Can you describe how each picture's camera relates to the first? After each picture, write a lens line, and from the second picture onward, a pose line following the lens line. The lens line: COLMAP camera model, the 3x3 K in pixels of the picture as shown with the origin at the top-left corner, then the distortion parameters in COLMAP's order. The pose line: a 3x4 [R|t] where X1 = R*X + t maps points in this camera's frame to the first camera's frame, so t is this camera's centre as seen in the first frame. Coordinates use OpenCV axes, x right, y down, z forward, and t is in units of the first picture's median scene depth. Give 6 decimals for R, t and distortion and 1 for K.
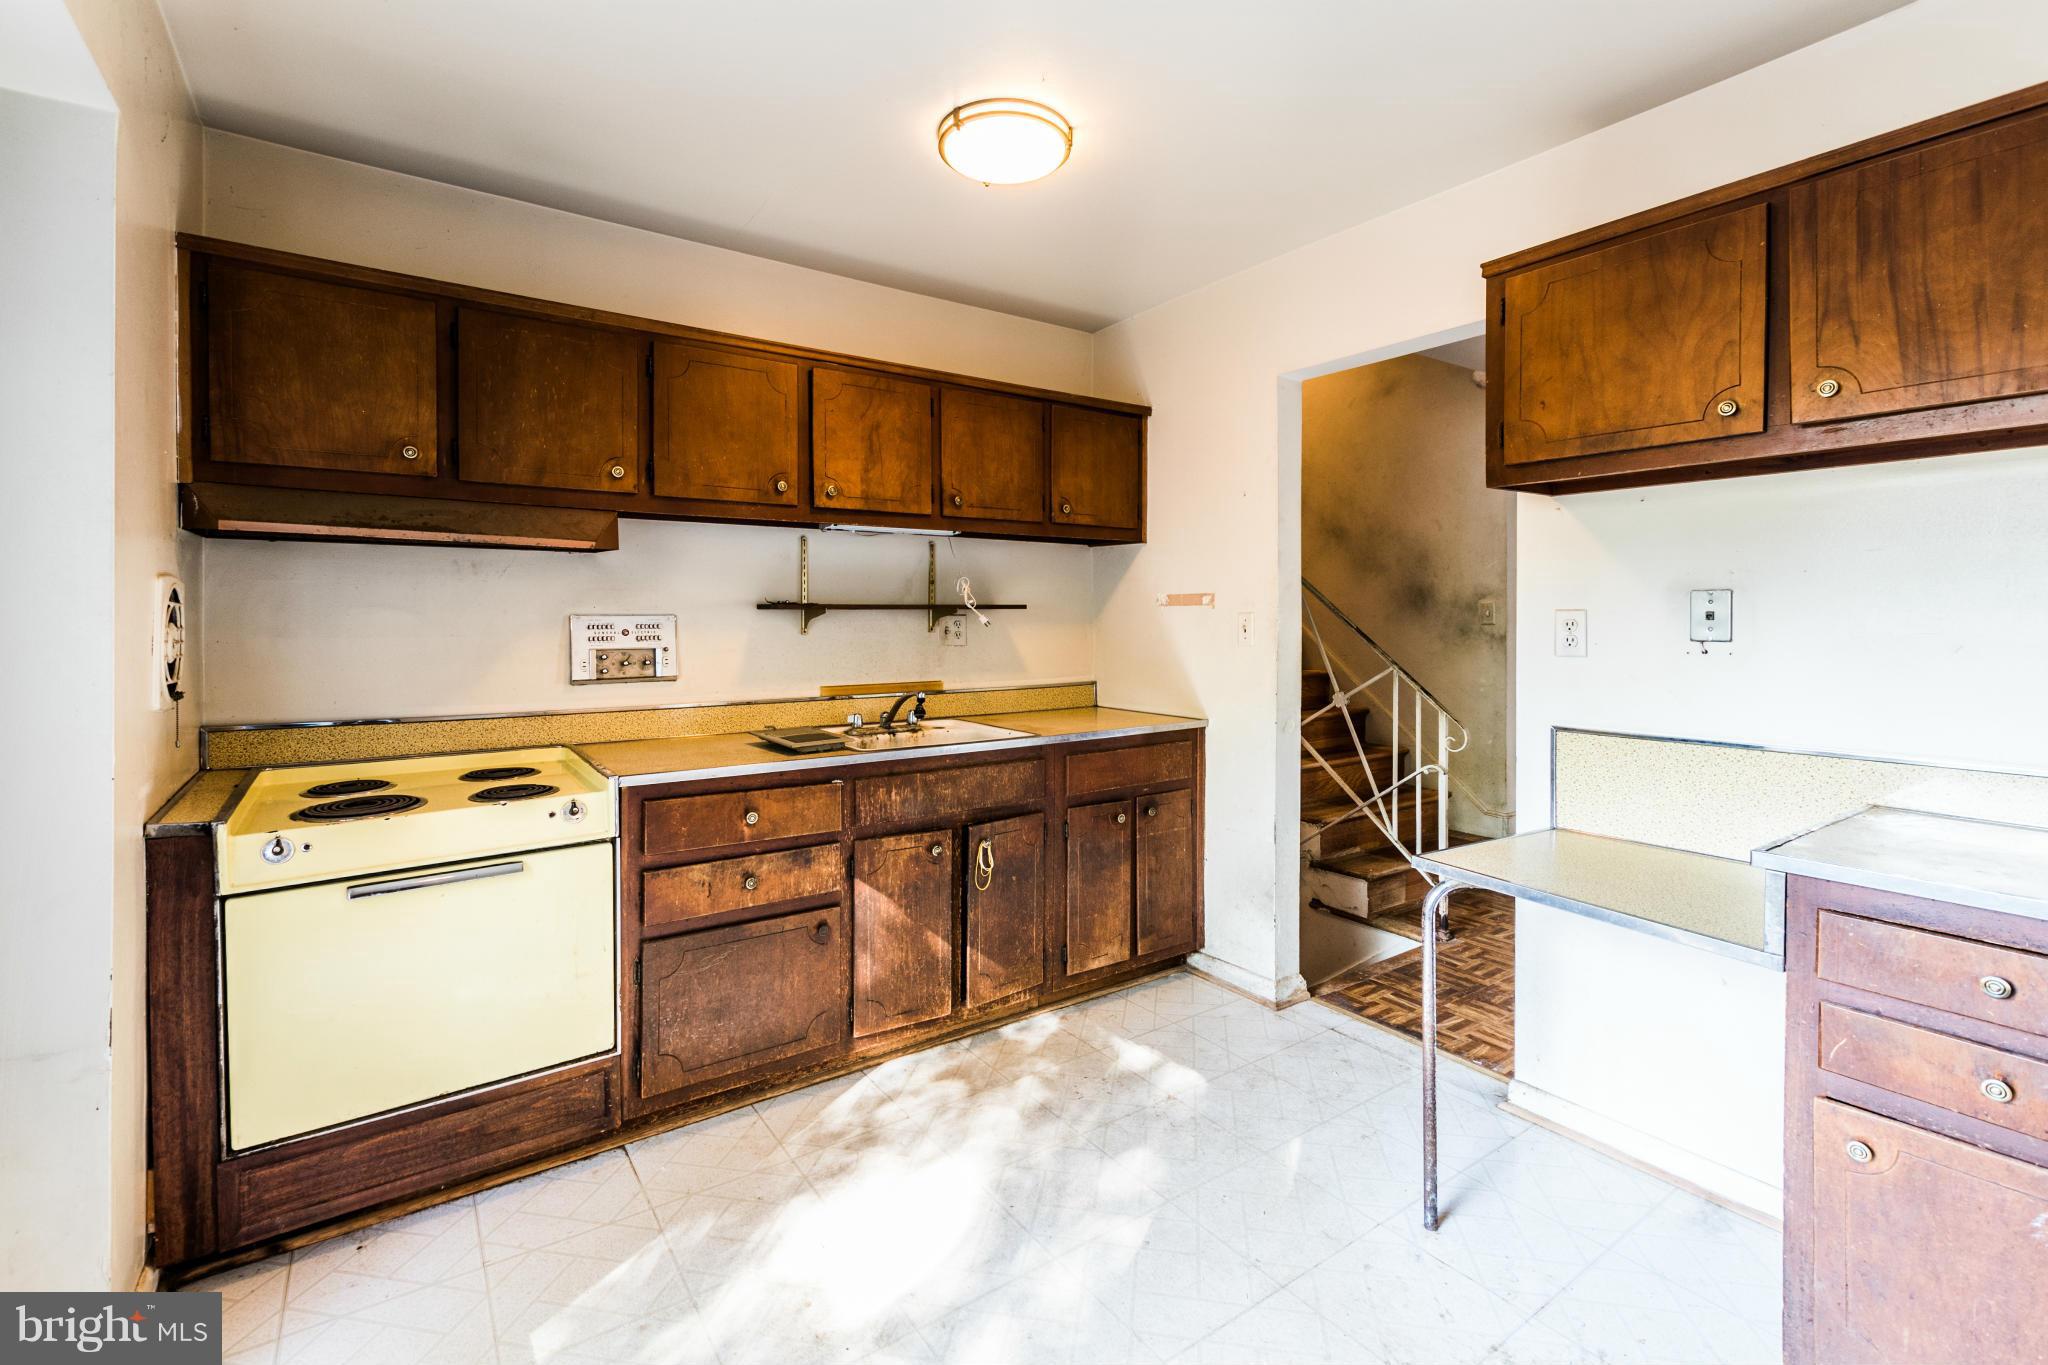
lens RADIAL K [[916.0, 0, 1053.7], [0, 916.0, 621.8], [0, 0, 1]] dist [-0.003587, -0.000476]
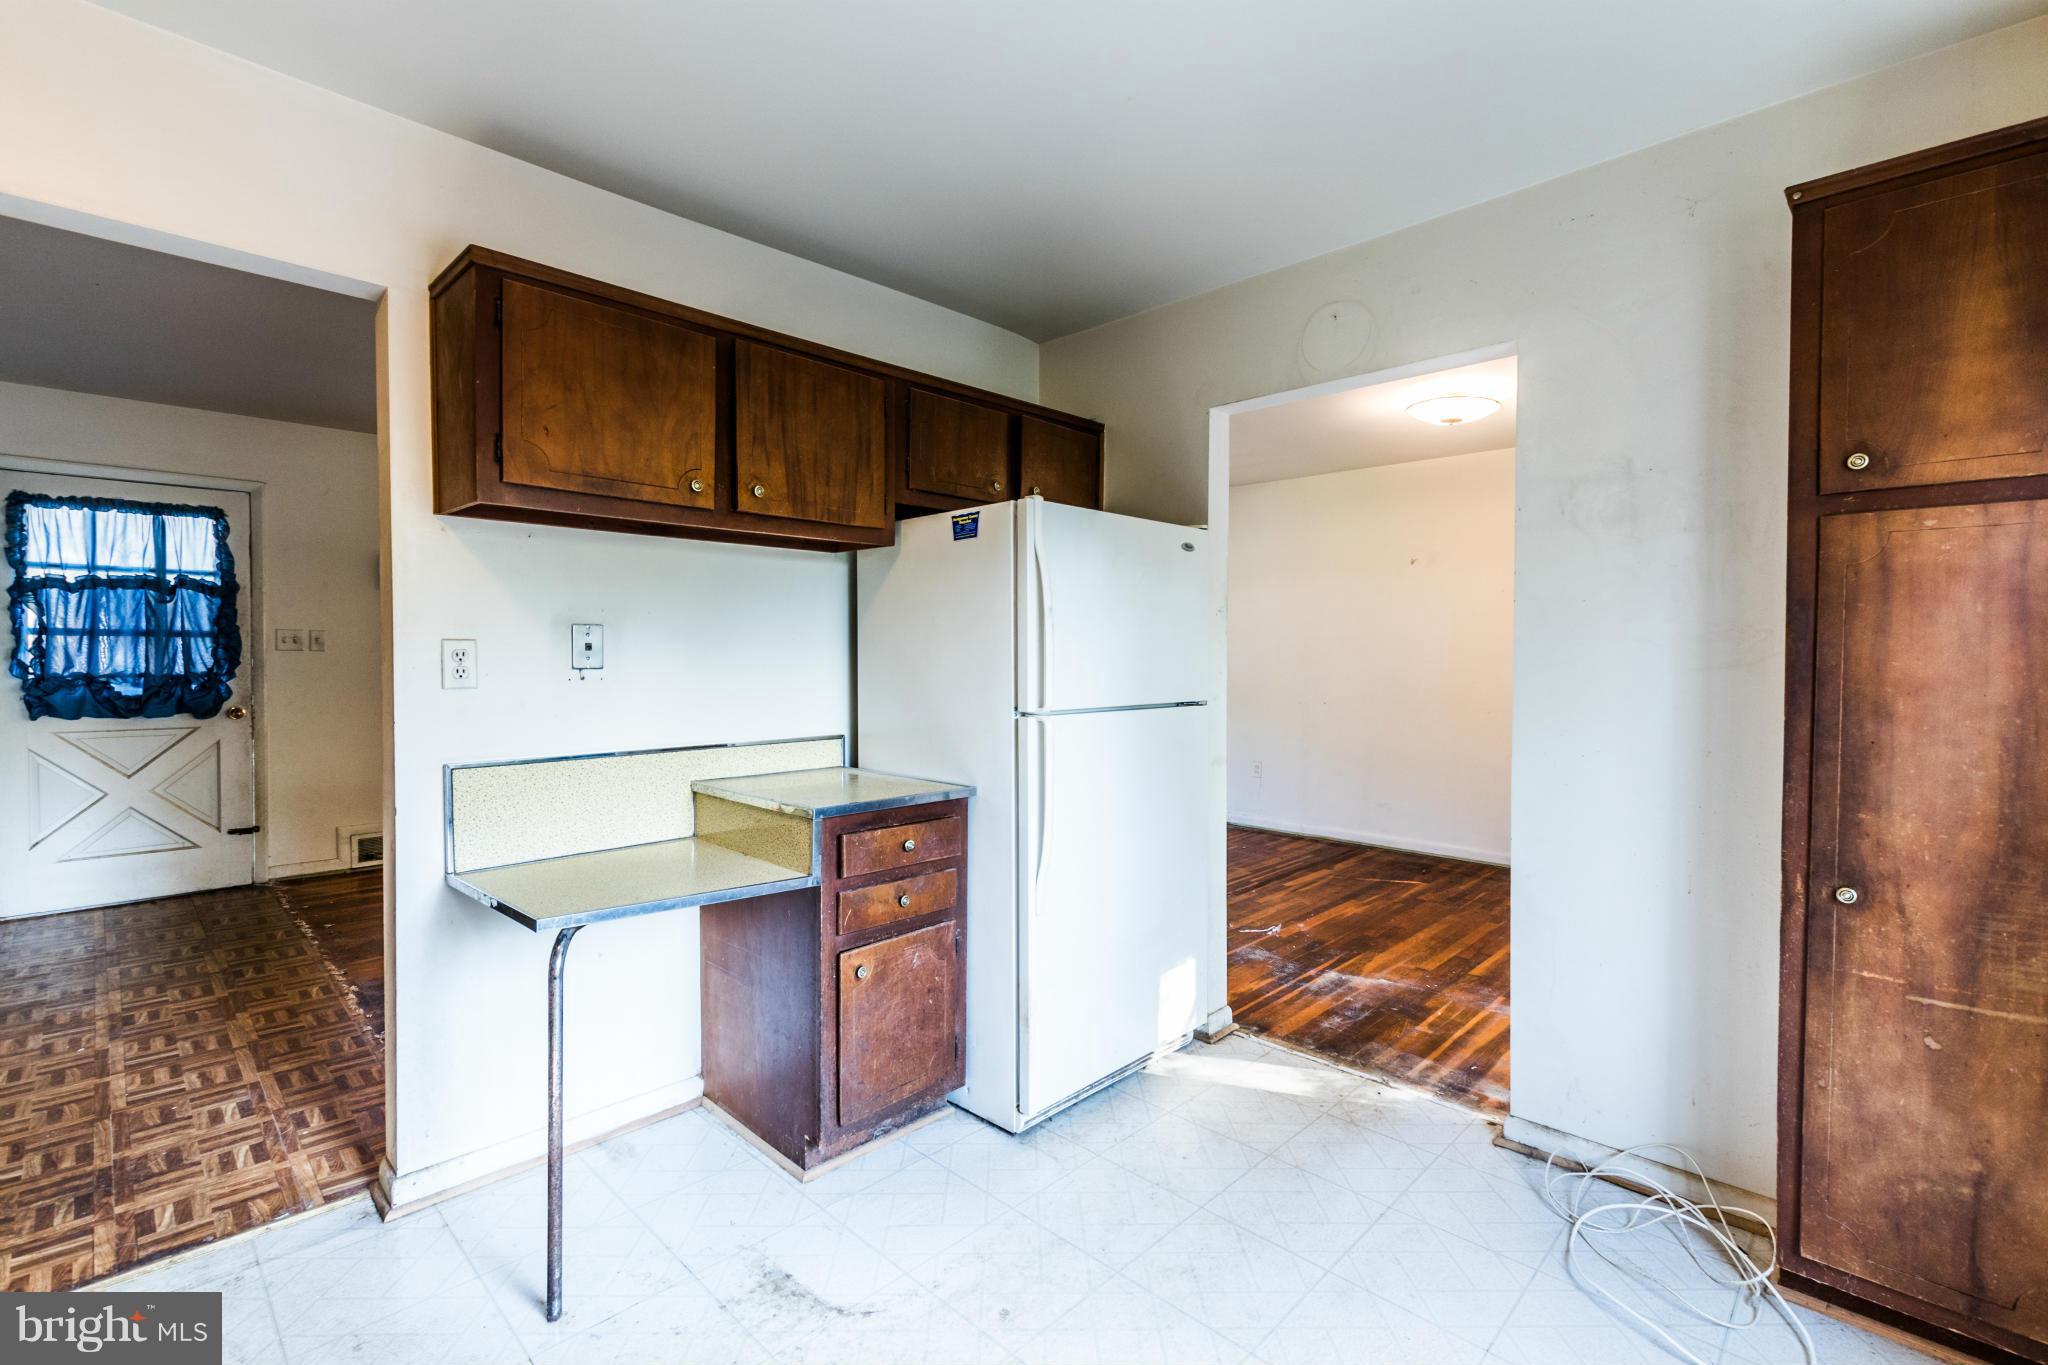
lens RADIAL K [[916.0, 0, 1026.0], [0, 916.0, 675.5], [0, 0, 1]] dist [-0.003587, -0.000476]
pose [[-0.184879, -0.026366, 0.982408, -0.557128], [-0.000521, 0.999643, 0.026731, -0.001540], [-0.982761, 0.004430, -0.184827, 0.708799]]
